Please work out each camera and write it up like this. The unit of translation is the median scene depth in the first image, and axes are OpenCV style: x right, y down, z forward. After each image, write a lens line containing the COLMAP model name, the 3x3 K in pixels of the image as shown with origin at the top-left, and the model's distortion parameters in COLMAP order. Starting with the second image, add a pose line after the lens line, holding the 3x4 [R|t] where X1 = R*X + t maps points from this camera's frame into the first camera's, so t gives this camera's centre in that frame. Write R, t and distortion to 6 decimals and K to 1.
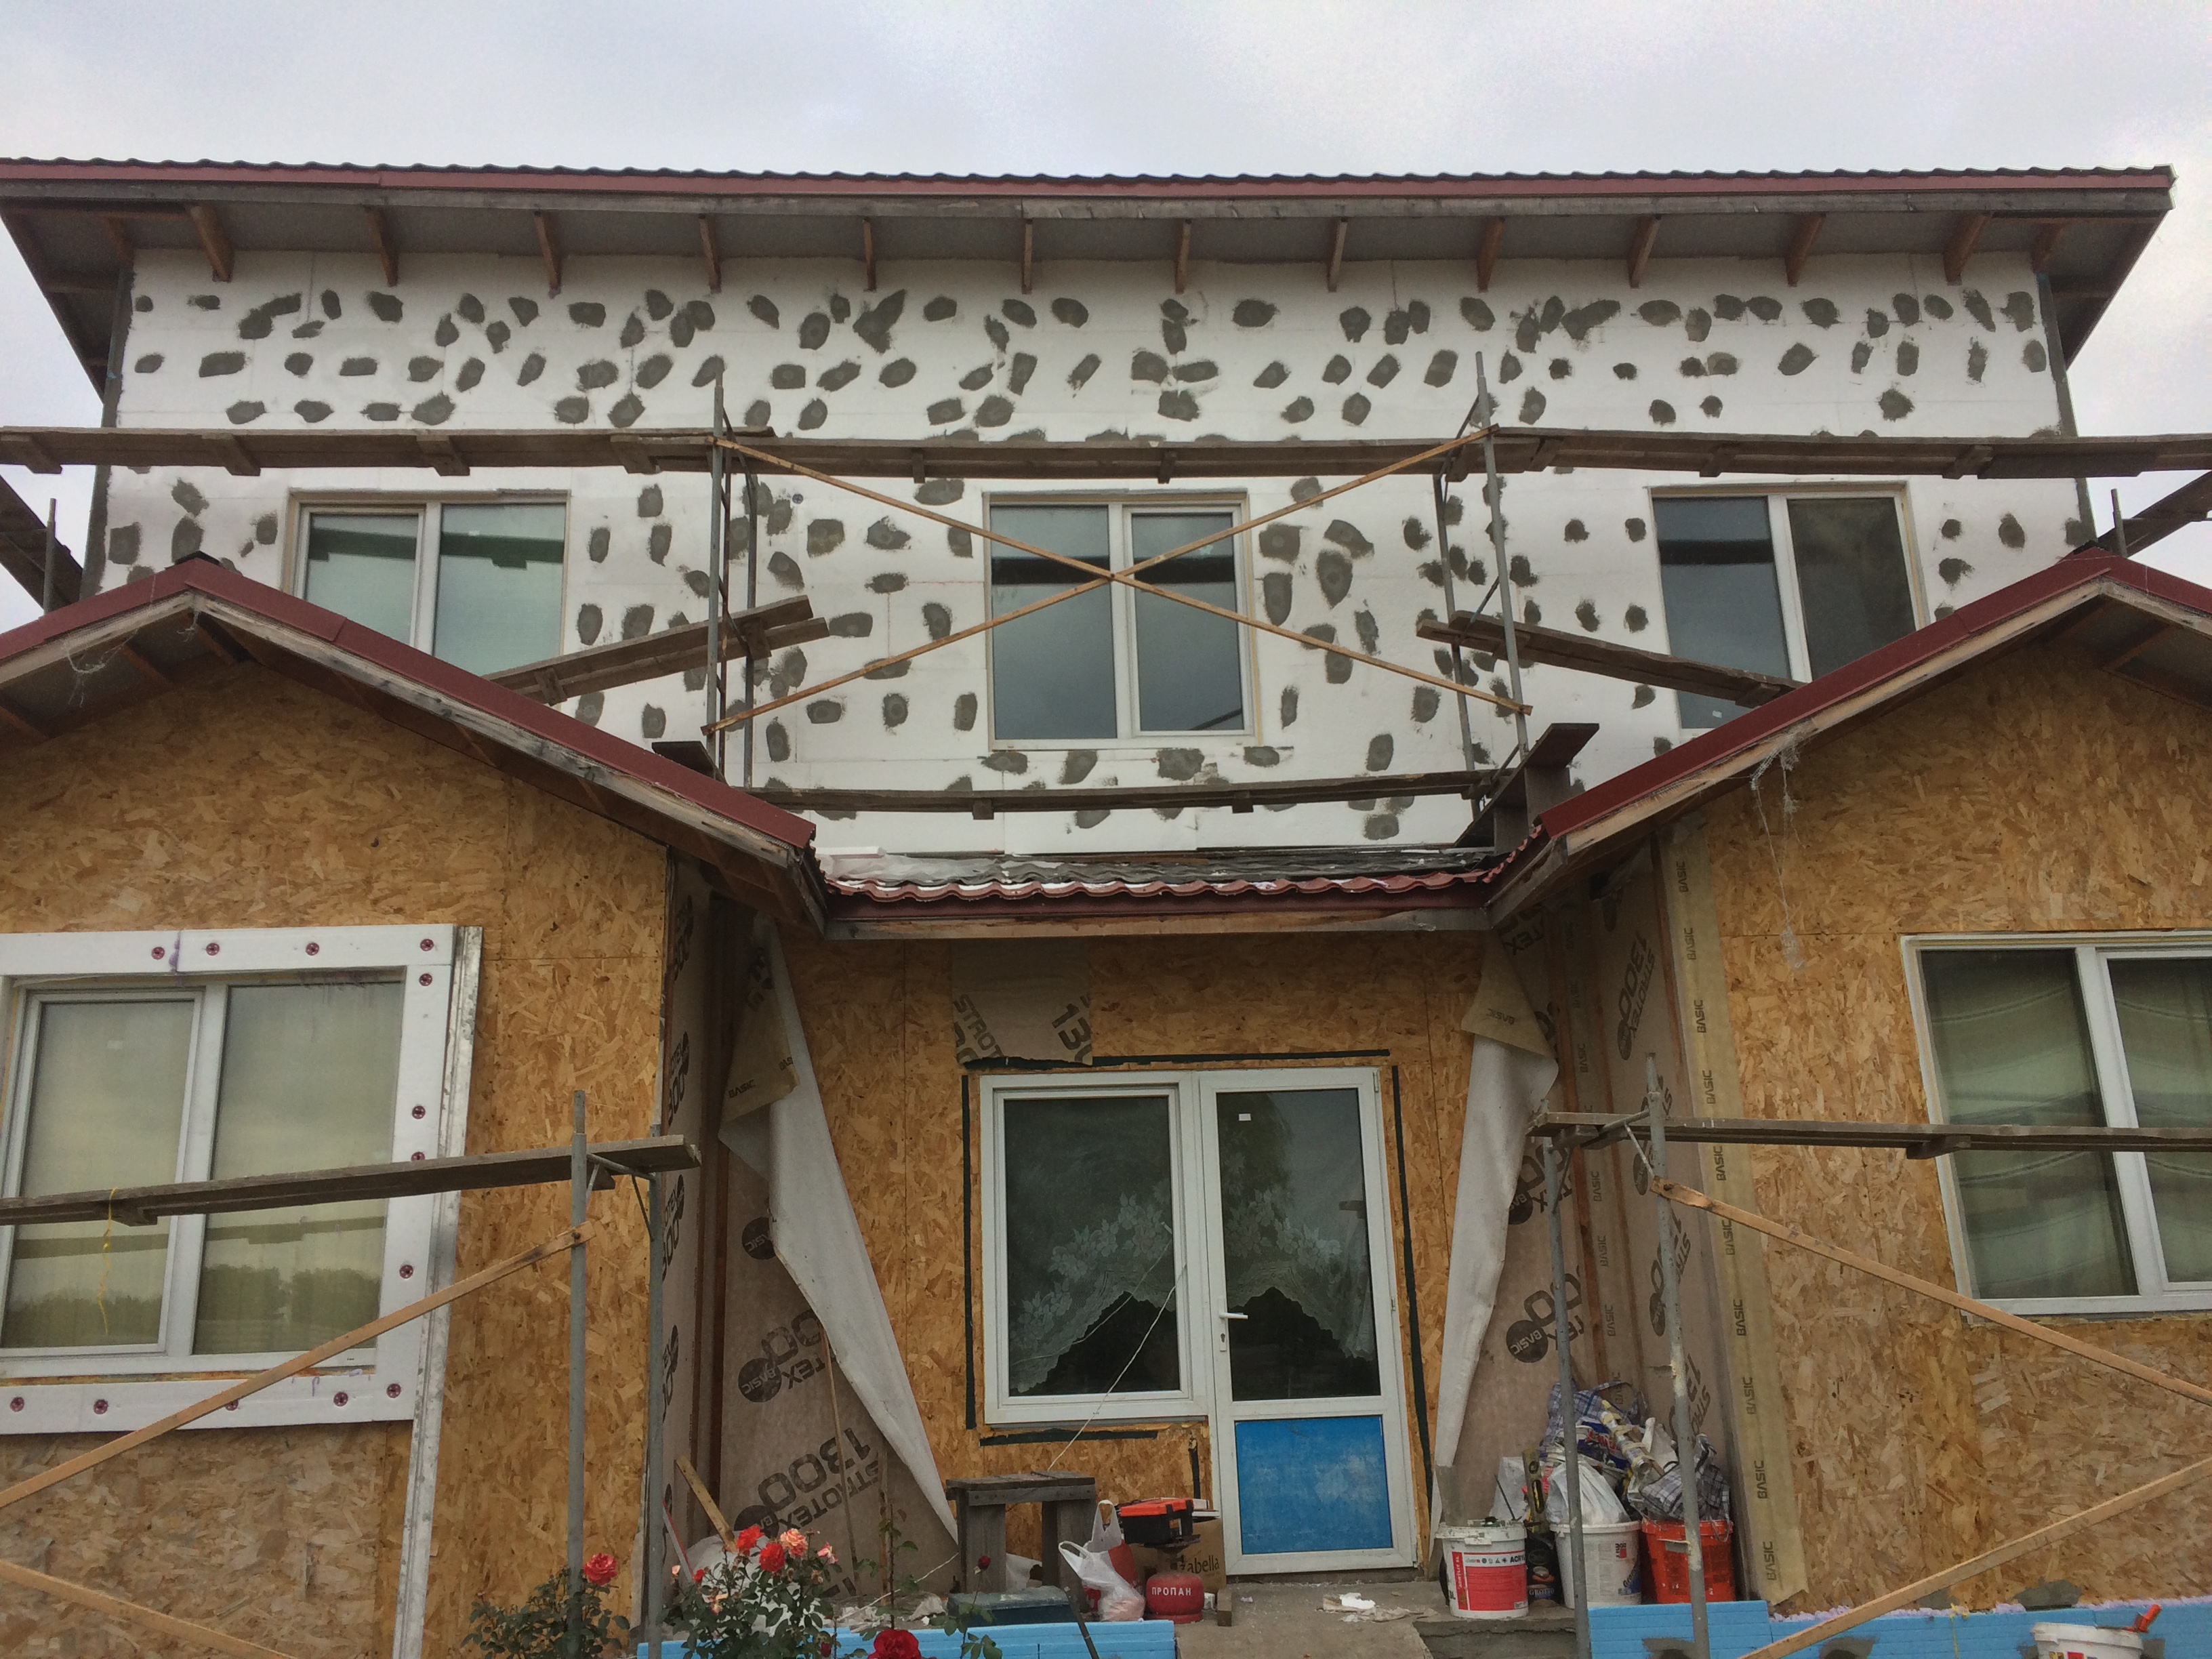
lens RADIAL K [[1855.9, 0, 1117.0], [0, 1855.9, 839.4], [0, 0, 1]] dist [0.072813, -0.084066]
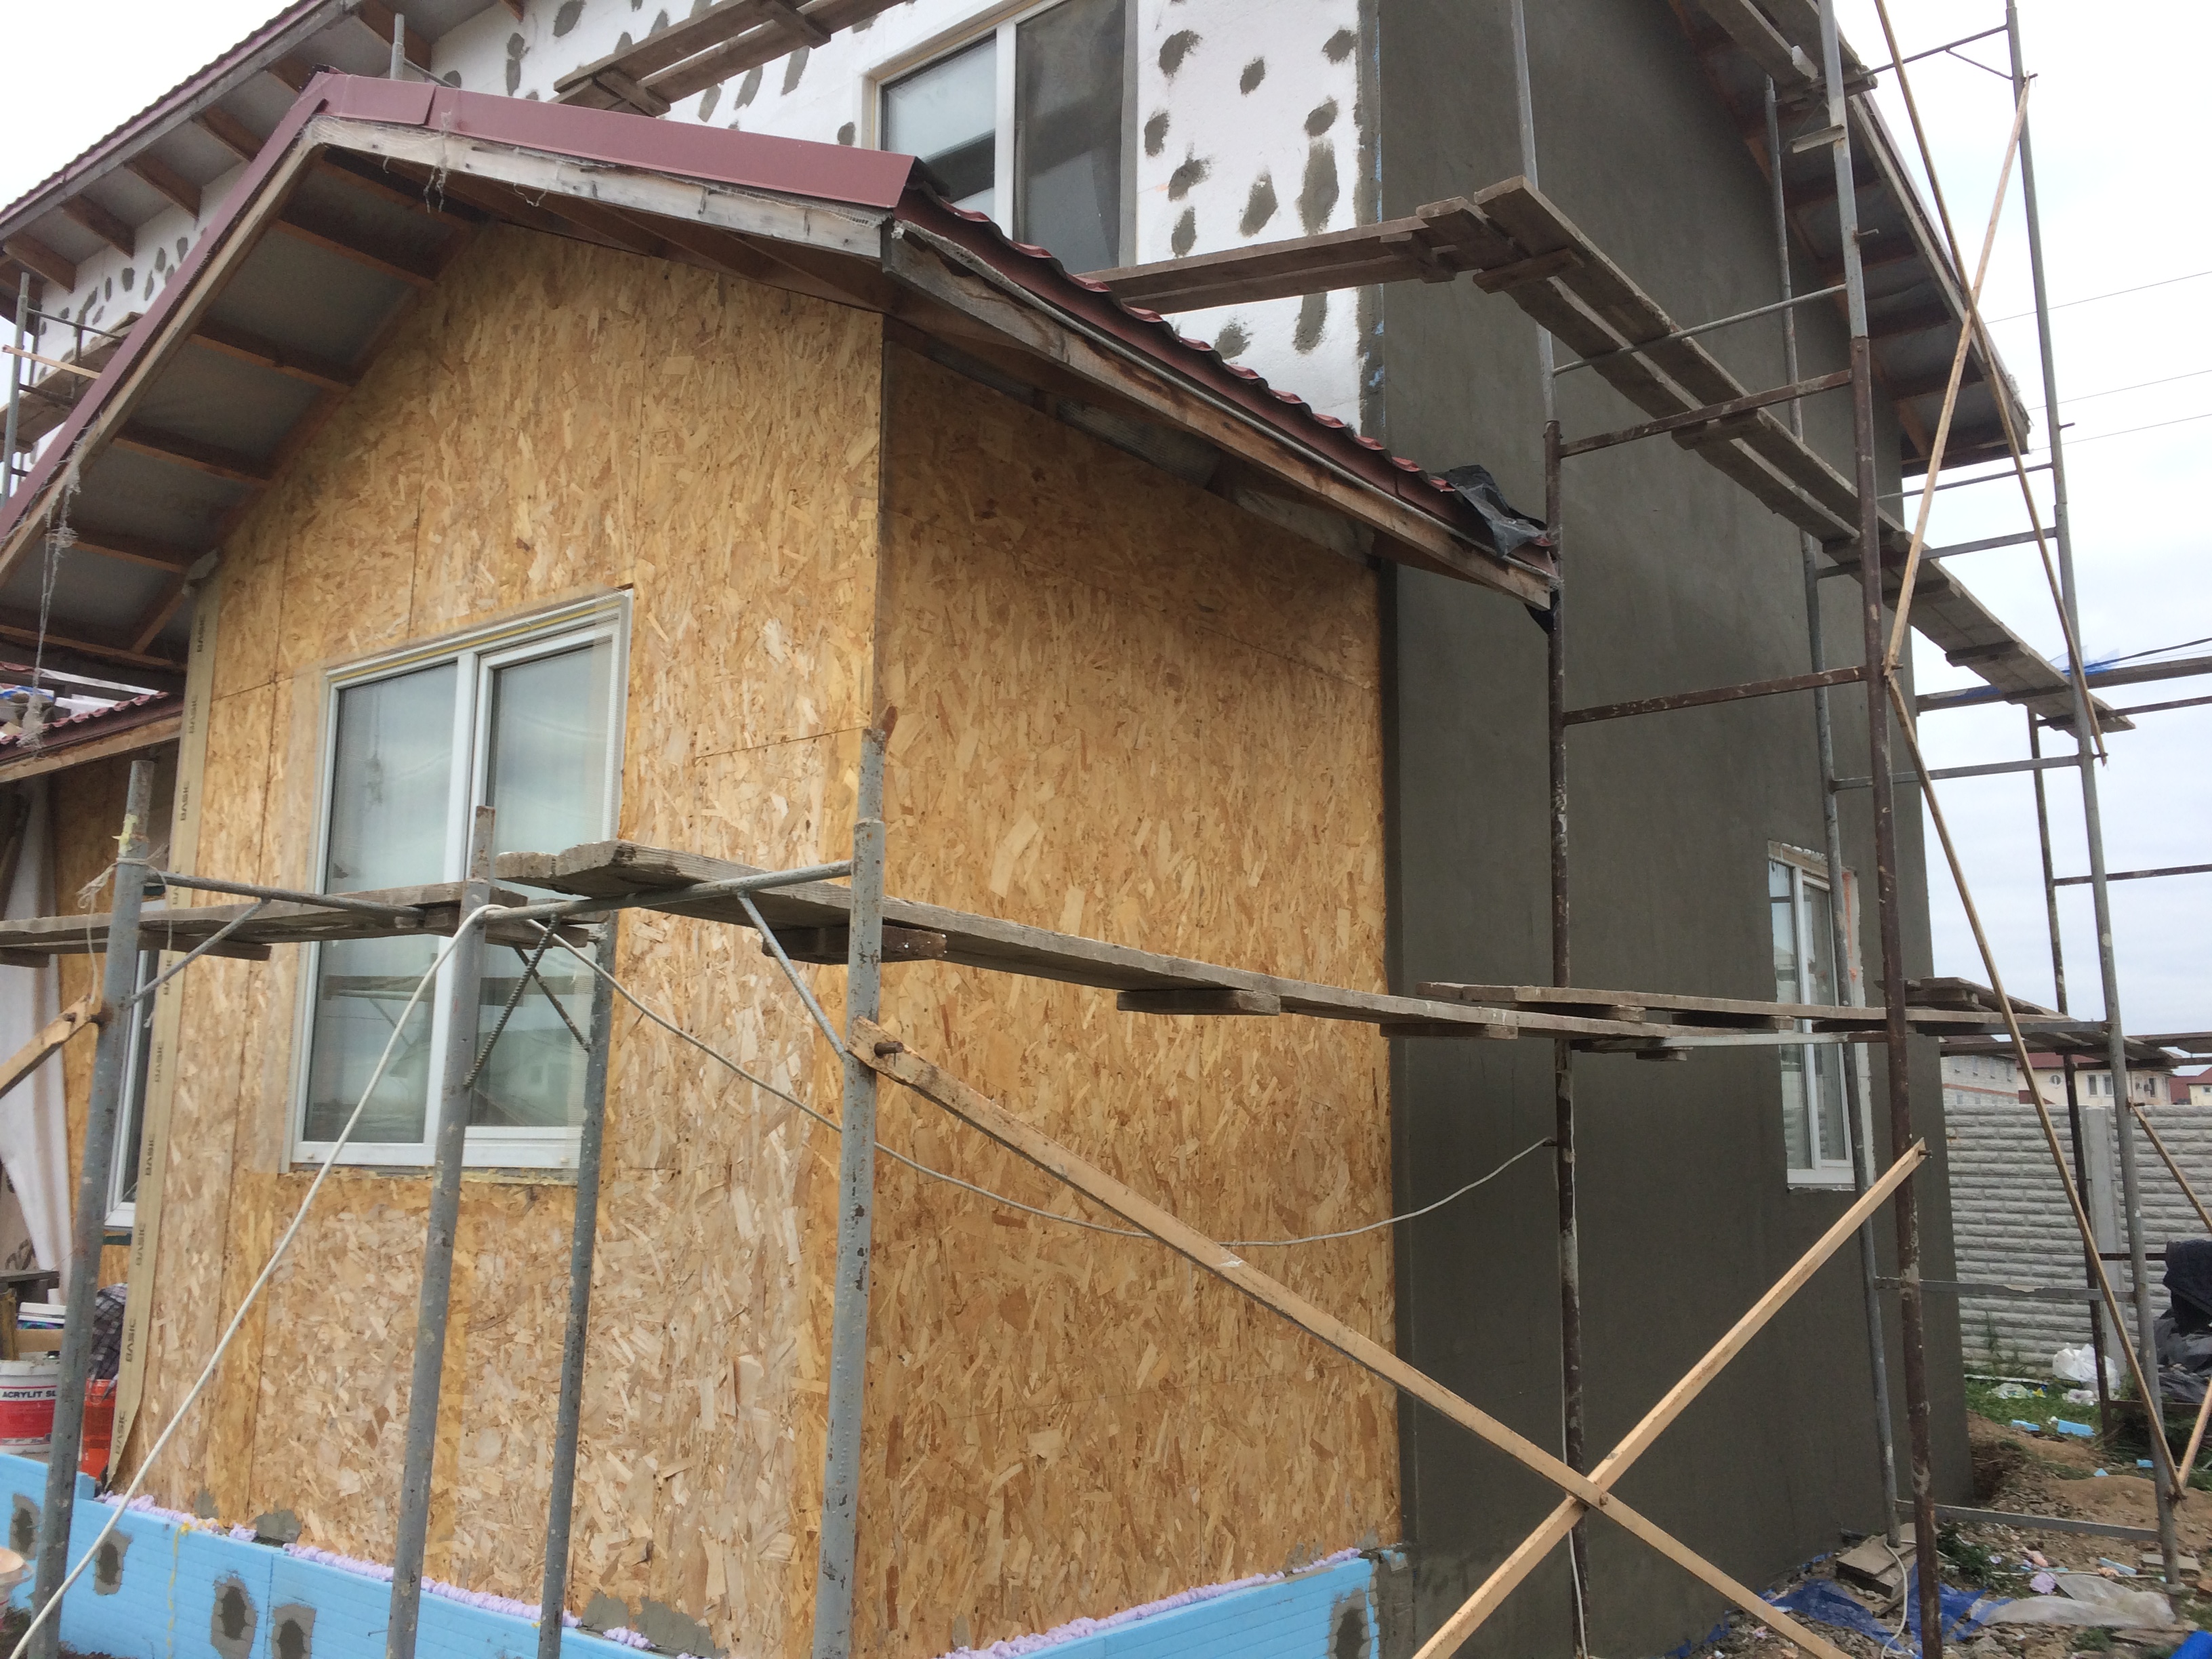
lens RADIAL K [[1855.9, 0, 1101.2], [0, 1855.9, 838.5], [0, 0, 1]] dist [0.072813, -0.084066]
pose [[0.743490, -0.068405, -0.665240, 1.125644], [0.139663, 0.988702, 0.054426, 0.117719], [0.654001, -0.133374, 0.744644, 0.616506]]
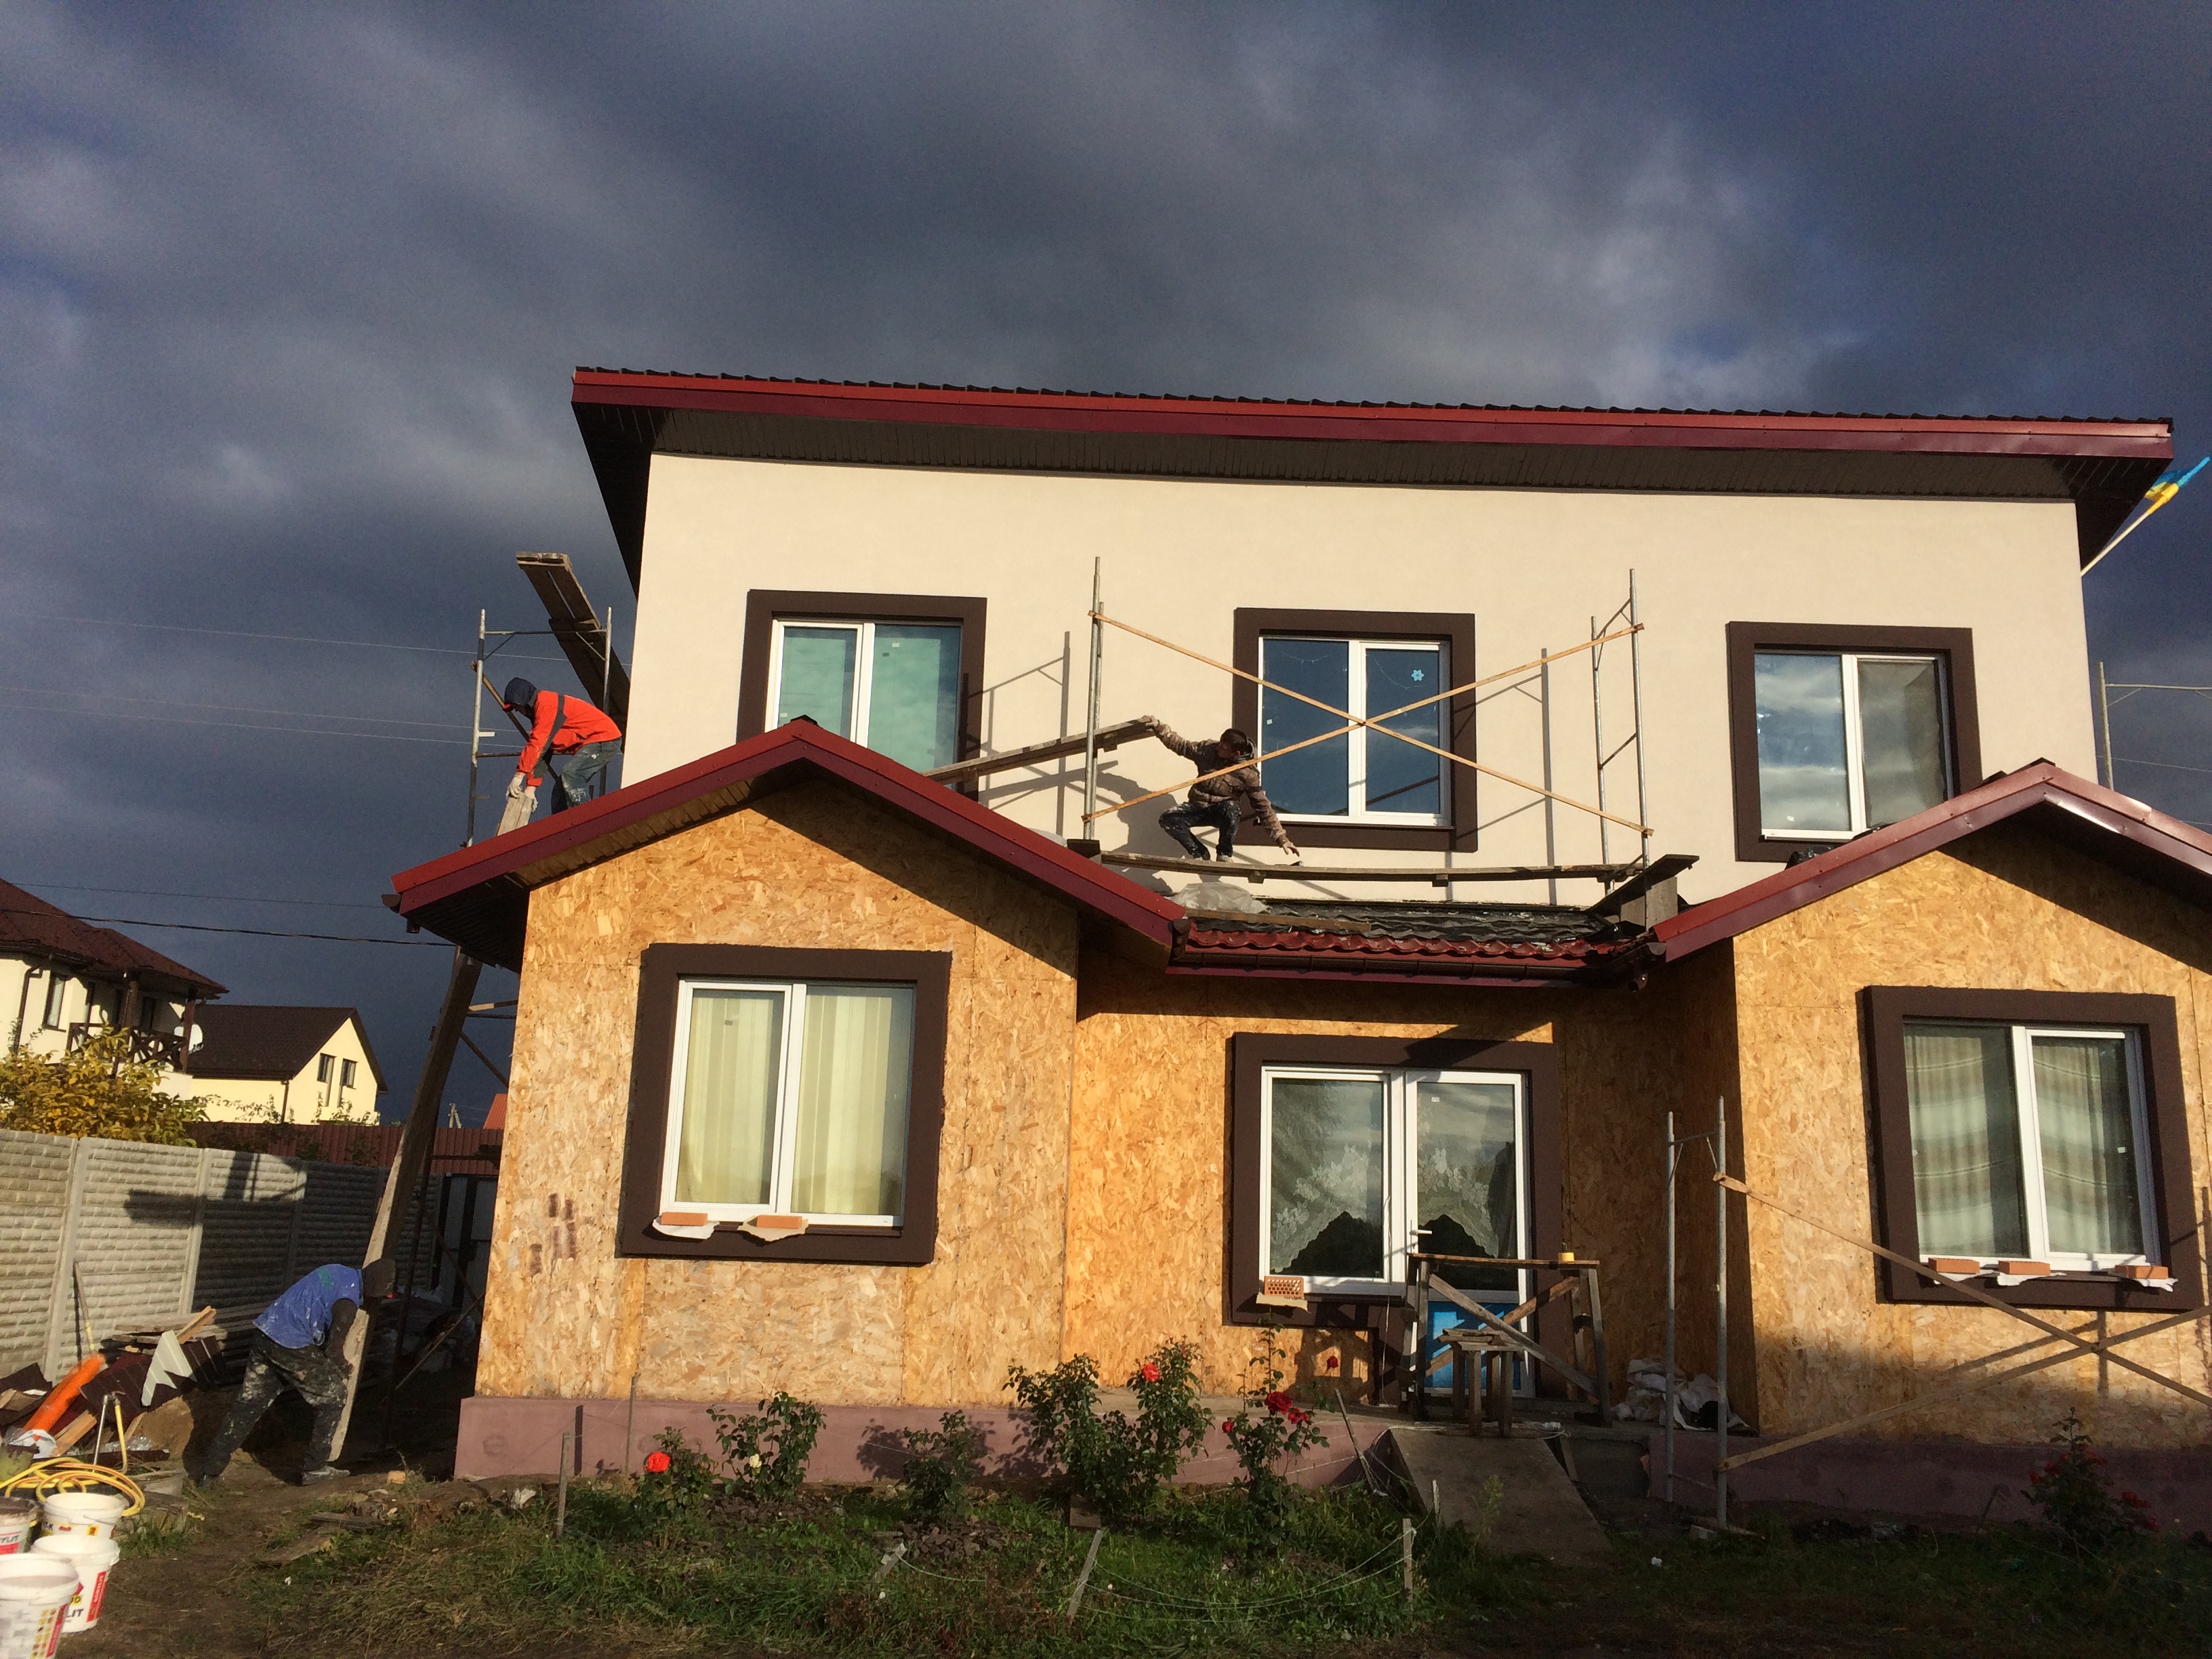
lens RADIAL K [[1855.9, 0, 1131.8], [0, 1855.9, 840.7], [0, 0, 1]] dist [0.072813, -0.084066]
pose [[0.997017, 0.053281, -0.055841, -0.107976], [-0.050422, 0.997404, 0.051409, -0.128549], [0.058435, -0.048440, 0.997115, -0.509190]]
